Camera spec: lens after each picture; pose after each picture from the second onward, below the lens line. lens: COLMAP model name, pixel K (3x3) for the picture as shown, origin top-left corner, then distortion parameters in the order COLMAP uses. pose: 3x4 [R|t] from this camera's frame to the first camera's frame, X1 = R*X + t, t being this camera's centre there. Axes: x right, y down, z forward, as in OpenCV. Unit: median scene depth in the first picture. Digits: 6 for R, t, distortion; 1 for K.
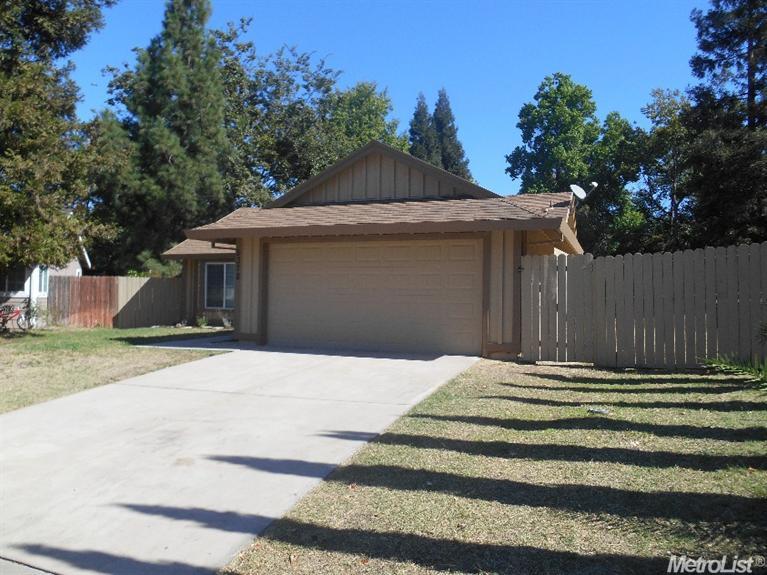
lens RADIAL K [[591.0, 0, 383.8], [0, 591.0, 286.9], [0, 0, 1]] dist [-0.028265, -0.000392]
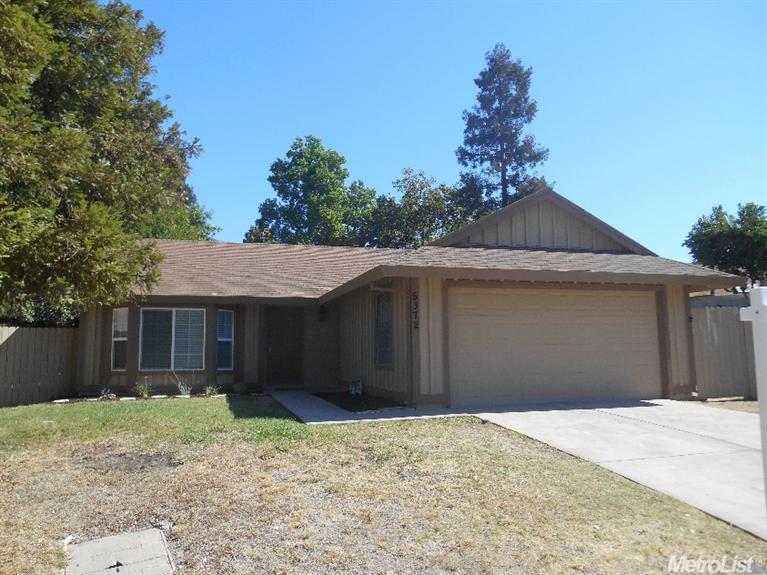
lens RADIAL K [[591.0, 0, 383.8], [0, 591.0, 286.0], [0, 0, 1]] dist [-0.028265, -0.000392]
pose [[0.788450, 0.047896, 0.613232, -0.514159], [0.010729, 0.995741, -0.091566, 0.002100], [-0.615006, 0.078774, 0.784578, 0.252202]]
